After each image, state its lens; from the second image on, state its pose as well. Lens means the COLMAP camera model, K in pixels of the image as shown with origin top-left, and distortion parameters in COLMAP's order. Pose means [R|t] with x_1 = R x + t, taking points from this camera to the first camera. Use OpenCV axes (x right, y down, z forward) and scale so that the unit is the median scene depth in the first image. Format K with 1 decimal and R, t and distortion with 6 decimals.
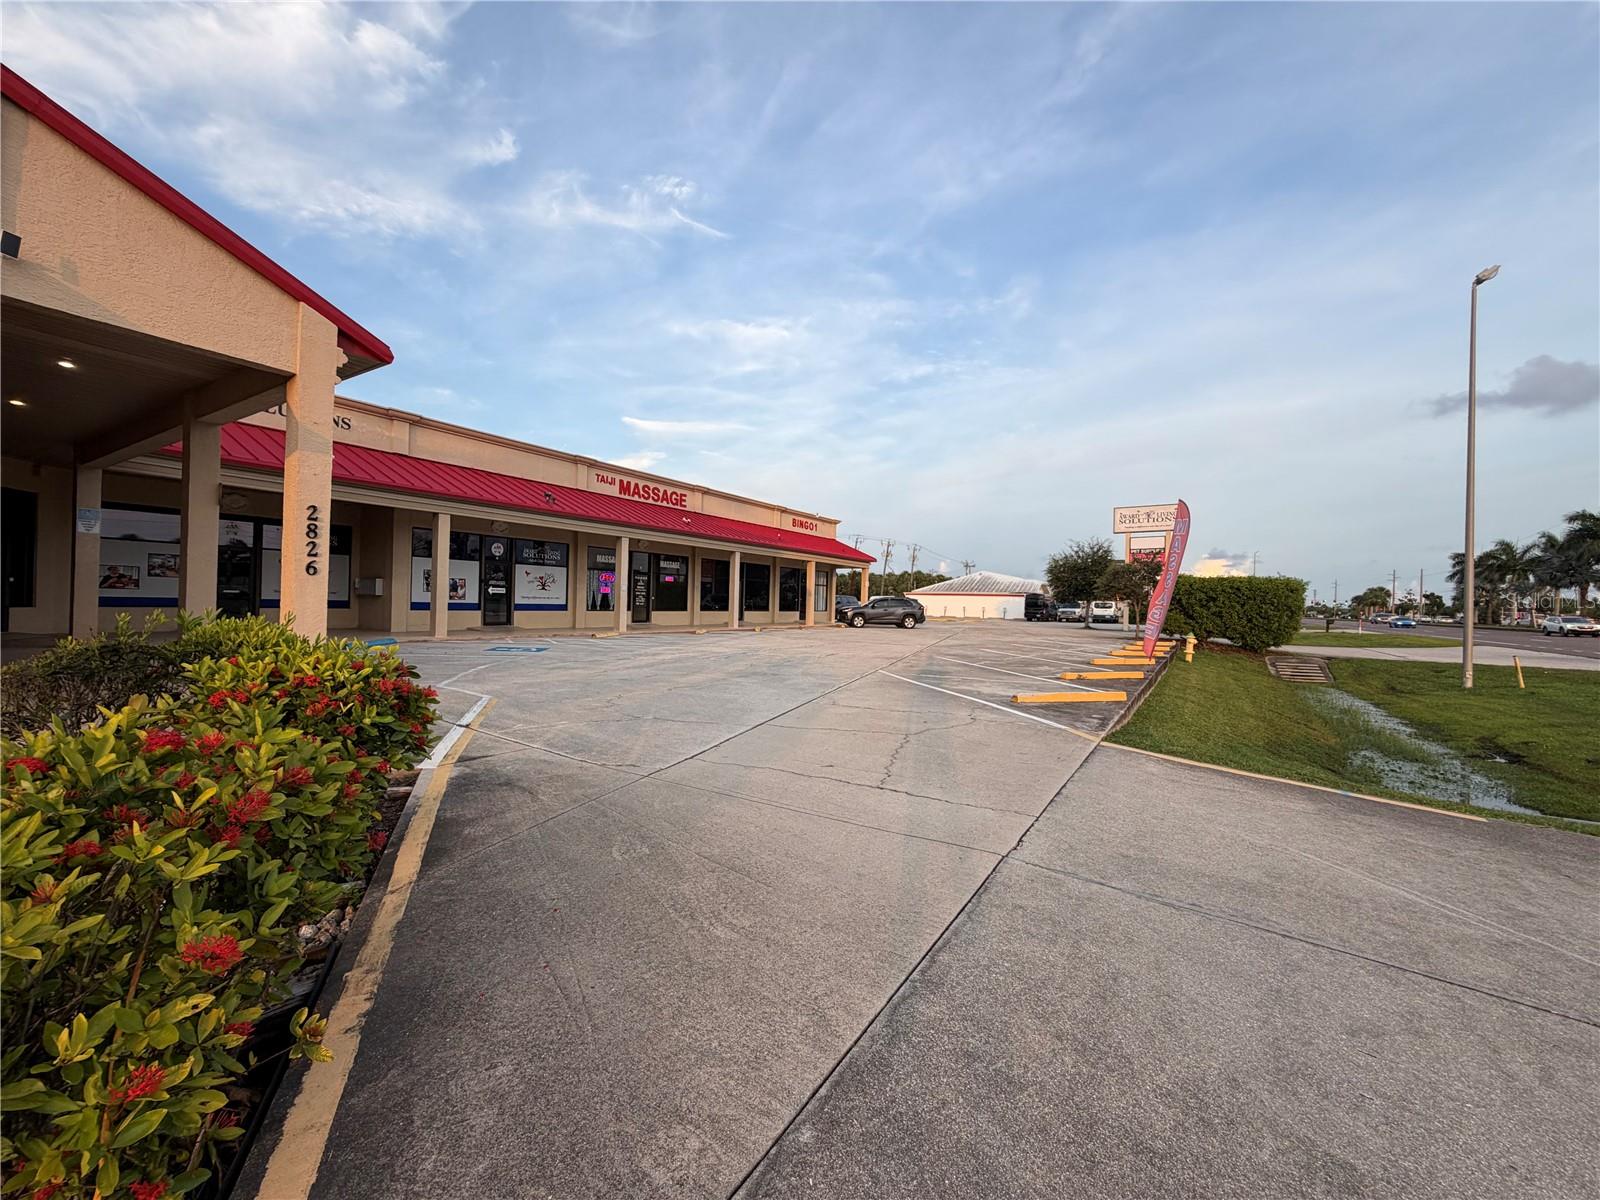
lens RADIAL K [[634.6, 0, 795.1], [0, 634.6, 596.8], [0, 0, 1]] dist [-0.001454, 0.000311]
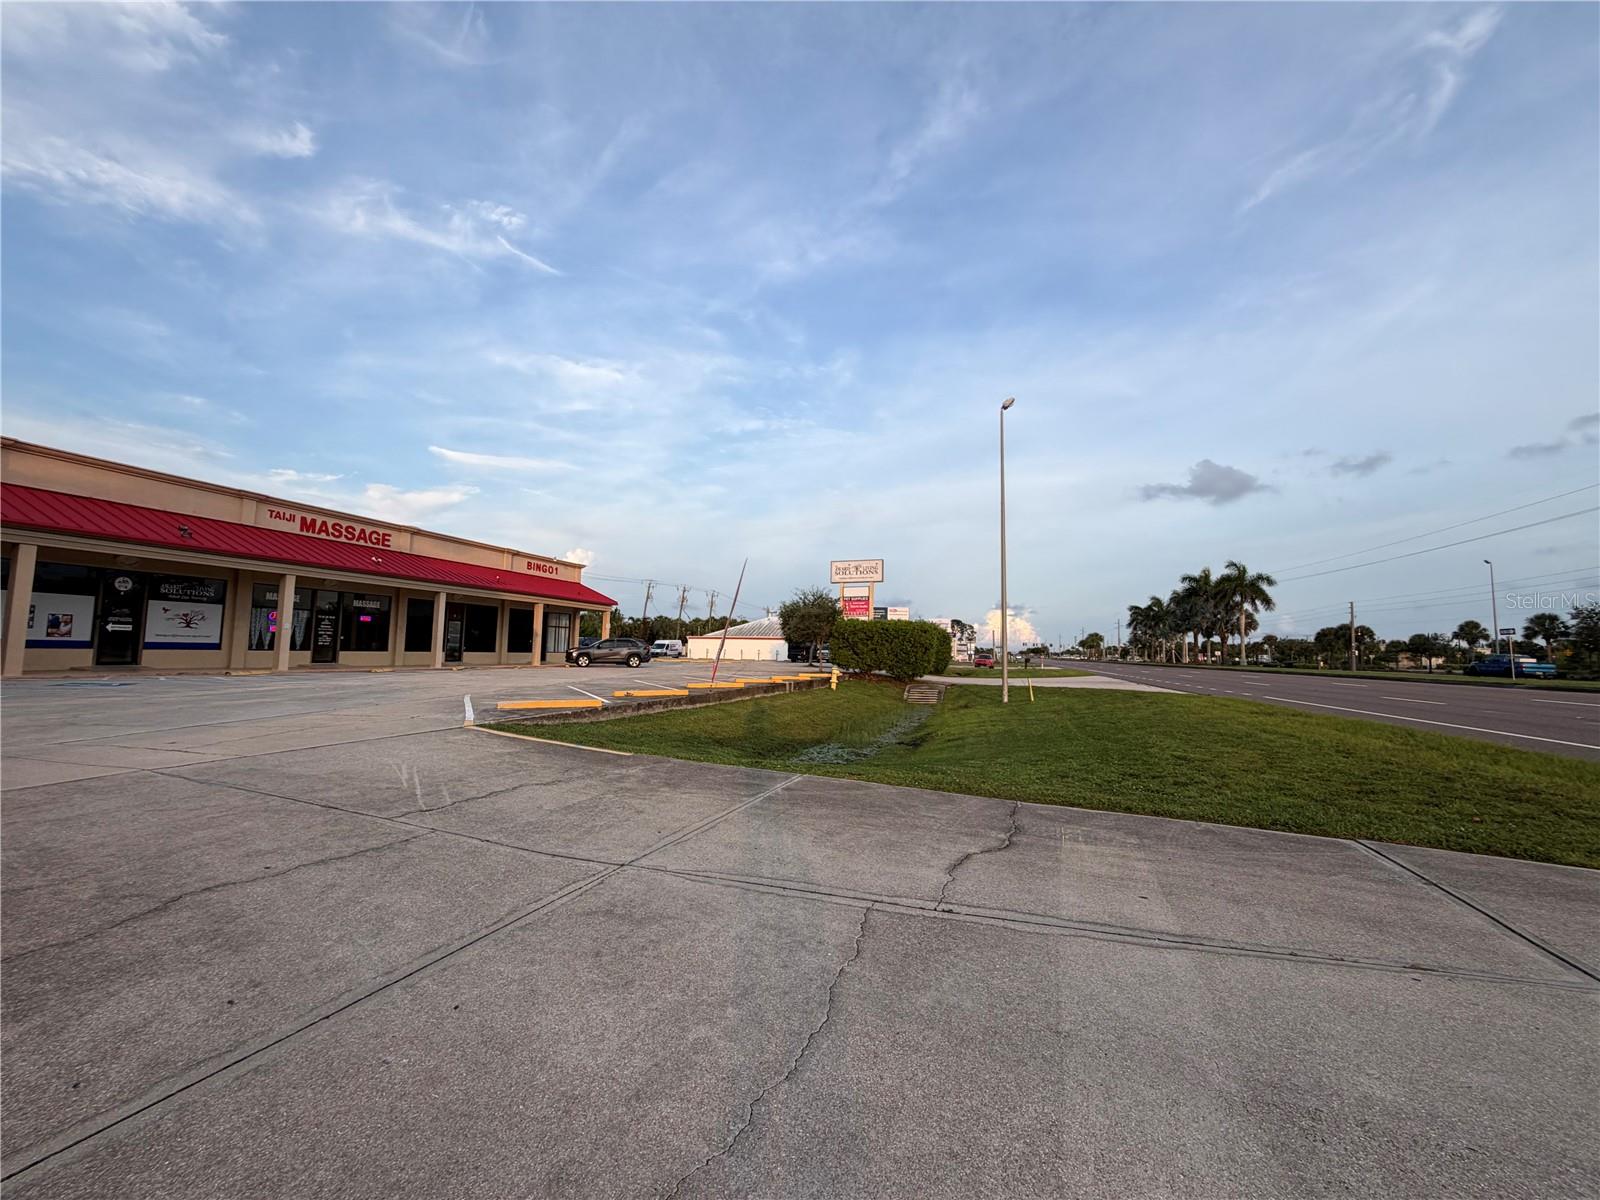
lens RADIAL K [[634.6, 0, 794.0], [0, 634.6, 594.1], [0, 0, 1]] dist [-0.001454, 0.000311]
pose [[0.965446, 0.018301, 0.259961, 0.166555], [0.001680, 0.997073, -0.076432, 0.009462], [-0.260599, 0.074228, 0.962589, -0.111654]]
